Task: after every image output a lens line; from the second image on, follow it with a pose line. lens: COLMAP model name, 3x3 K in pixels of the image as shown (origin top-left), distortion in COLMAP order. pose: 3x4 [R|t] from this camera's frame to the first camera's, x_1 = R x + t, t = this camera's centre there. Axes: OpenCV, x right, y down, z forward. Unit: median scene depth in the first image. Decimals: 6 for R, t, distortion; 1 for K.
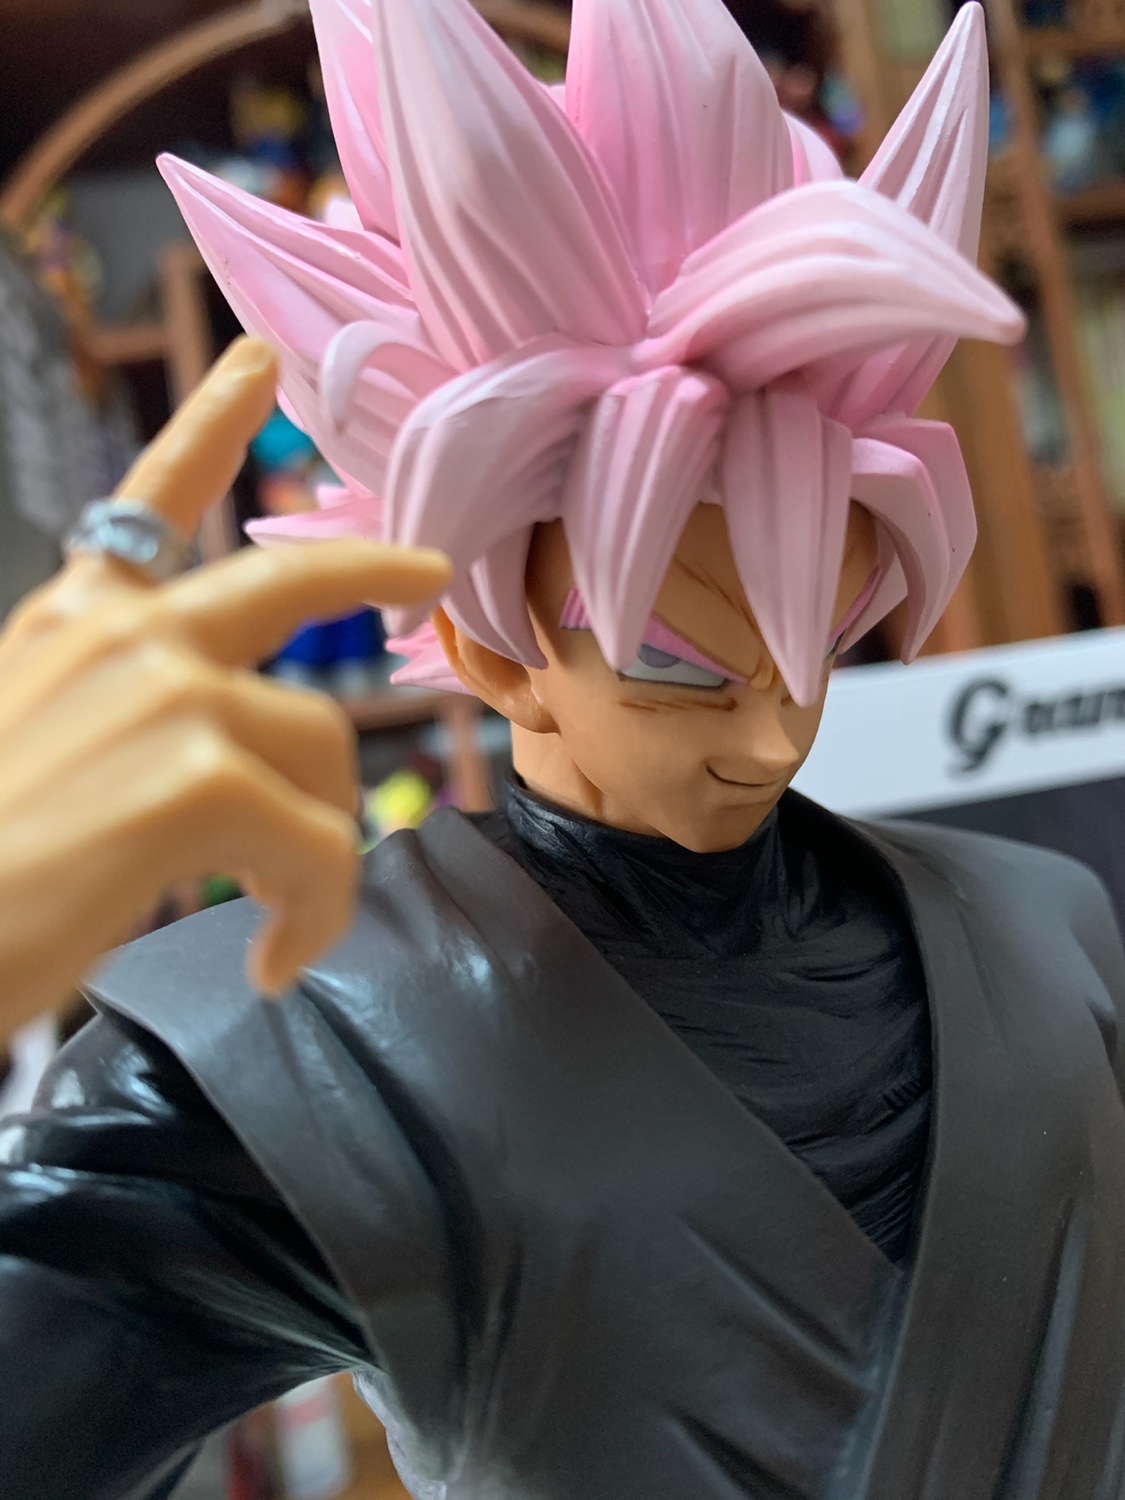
lens RADIAL K [[1138.5, 0, 590.2], [0, 1138.5, 732.3], [0, 0, 1]] dist [-0.008975, -0.000889]
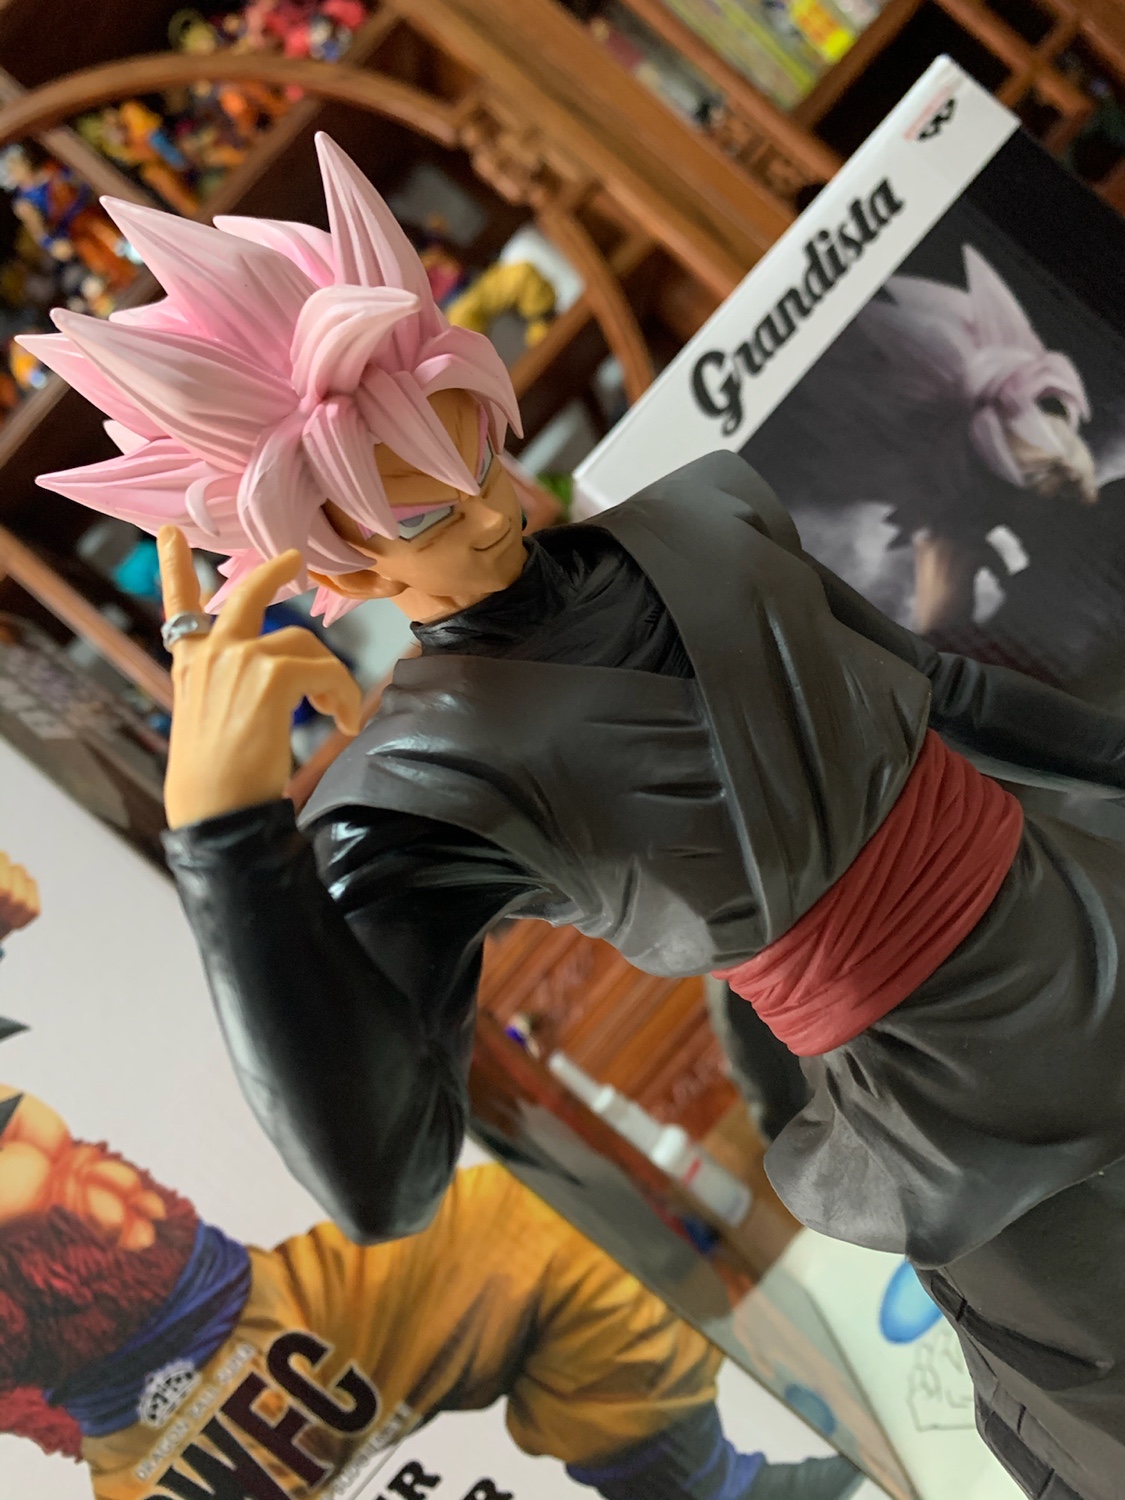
lens RADIAL K [[1123.5, 0, 585.7], [0, 1123.5, 730.7], [0, 0, 1]] dist [0.001935, -0.012196]
pose [[0.771898, -0.633754, -0.050290, 0.166233], [0.635417, 0.766540, 0.093066, 0.233177], [-0.020431, -0.103792, 0.994389, -1.032185]]
